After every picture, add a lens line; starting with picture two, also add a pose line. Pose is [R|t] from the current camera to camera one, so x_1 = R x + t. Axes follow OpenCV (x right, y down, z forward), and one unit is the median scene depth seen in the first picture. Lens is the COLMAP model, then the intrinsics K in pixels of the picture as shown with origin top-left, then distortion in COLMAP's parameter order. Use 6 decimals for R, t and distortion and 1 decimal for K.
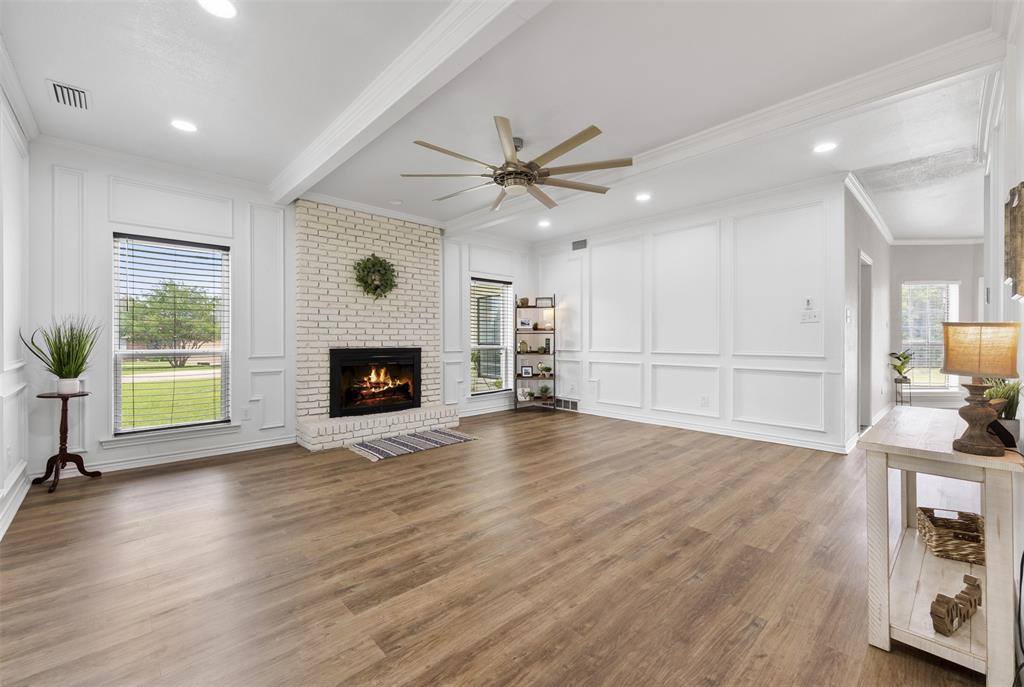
lens RADIAL K [[414.4, 0, 510.7], [0, 414.4, 340.4], [0, 0, 1]] dist [-0.003491, 0.002096]
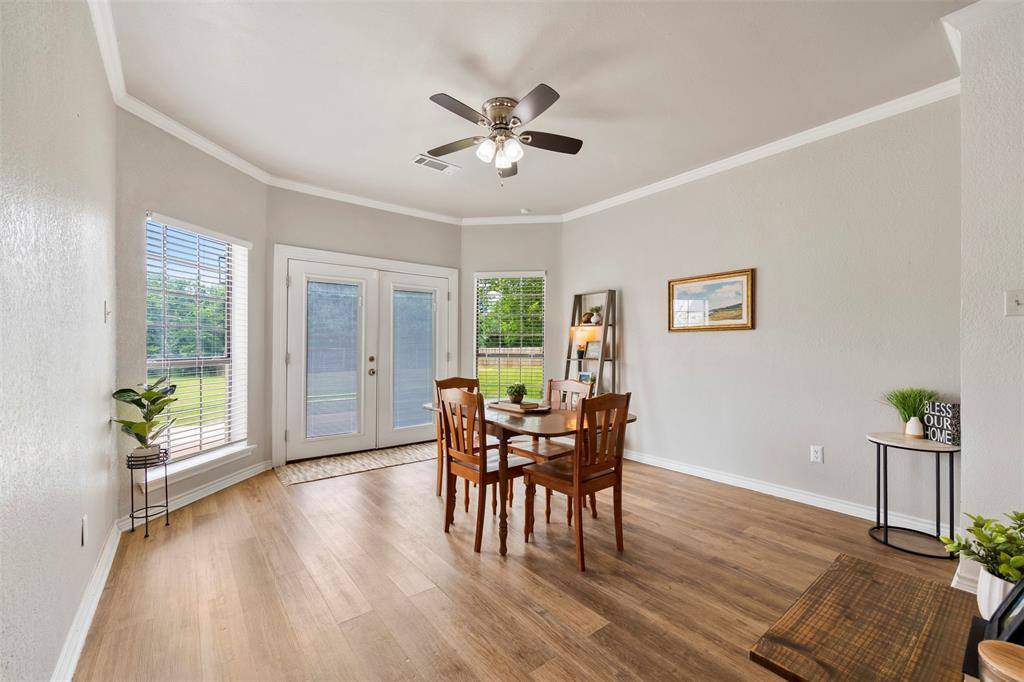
lens RADIAL K [[414.4, 0, 511.2], [0, 414.4, 342.7], [0, 0, 1]] dist [-0.003491, 0.002096]
pose [[0.076184, 0.004532, 0.997083, 0.426381], [0.001411, 0.999988, -0.004653, -0.007540], [-0.997093, 0.001762, 0.076177, 0.459421]]
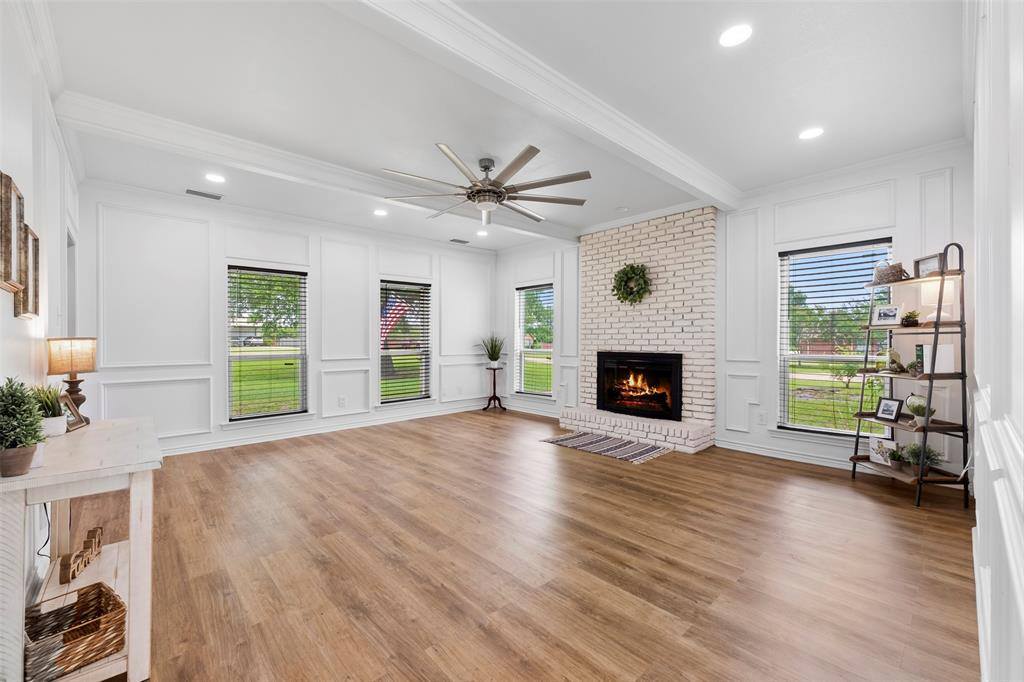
lens RADIAL K [[414.4, 0, 513.2], [0, 414.4, 340.8], [0, 0, 1]] dist [-0.003491, 0.002096]
pose [[0.007709, -0.000467, -0.999970, 0.736599], [-0.003264, 0.999995, -0.000492, -0.009093], [0.999965, 0.003268, 0.007708, 0.720615]]
